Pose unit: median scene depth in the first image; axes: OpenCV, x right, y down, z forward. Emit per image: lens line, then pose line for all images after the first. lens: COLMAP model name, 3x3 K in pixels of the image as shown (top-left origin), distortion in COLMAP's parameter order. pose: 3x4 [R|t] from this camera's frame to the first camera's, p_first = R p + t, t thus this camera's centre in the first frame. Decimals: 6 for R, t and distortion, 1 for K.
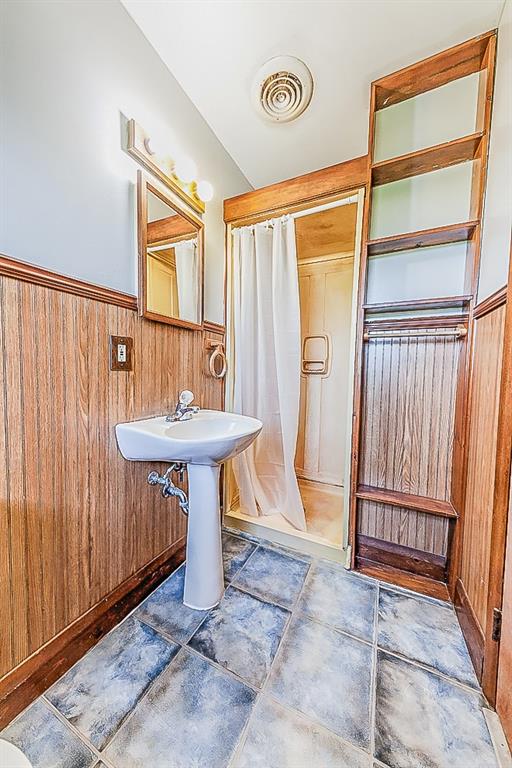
lens RADIAL K [[264.2, 0, 251.8], [0, 264.2, 386.7], [0, 0, 1]] dist [0.007305, -0.000928]
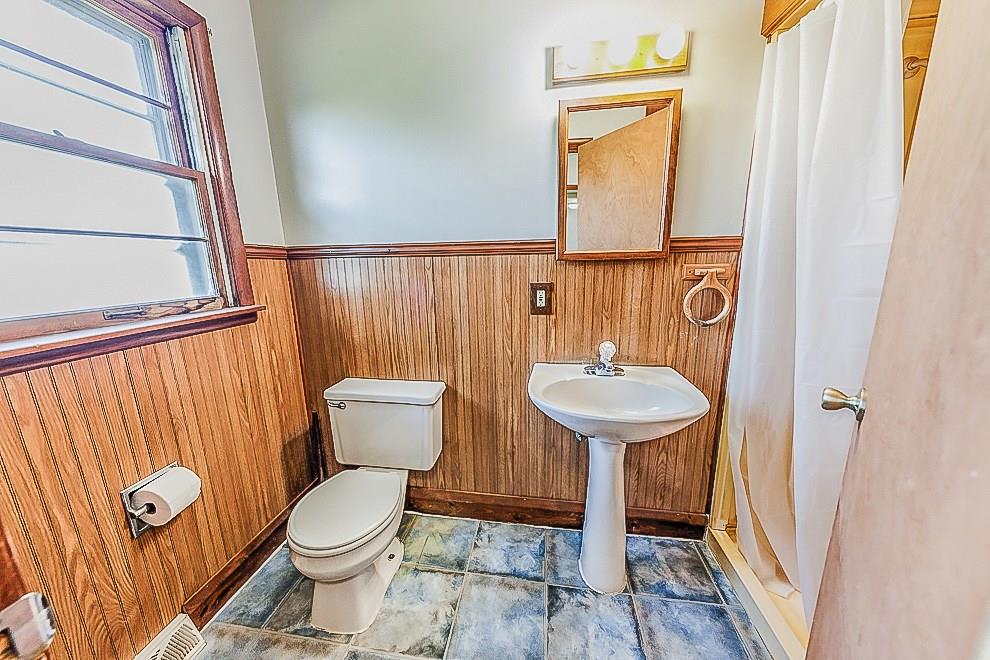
lens RADIAL K [[340.6, 0, 498.3], [0, 340.6, 333.4], [0, 0, 1]] dist [0.007305, -0.000928]
pose [[0.306291, 0.166757, -0.937218, 0.752082], [-0.020875, 0.985477, 0.168522, -0.214415], [0.951709, -0.032052, 0.305324, 0.418037]]
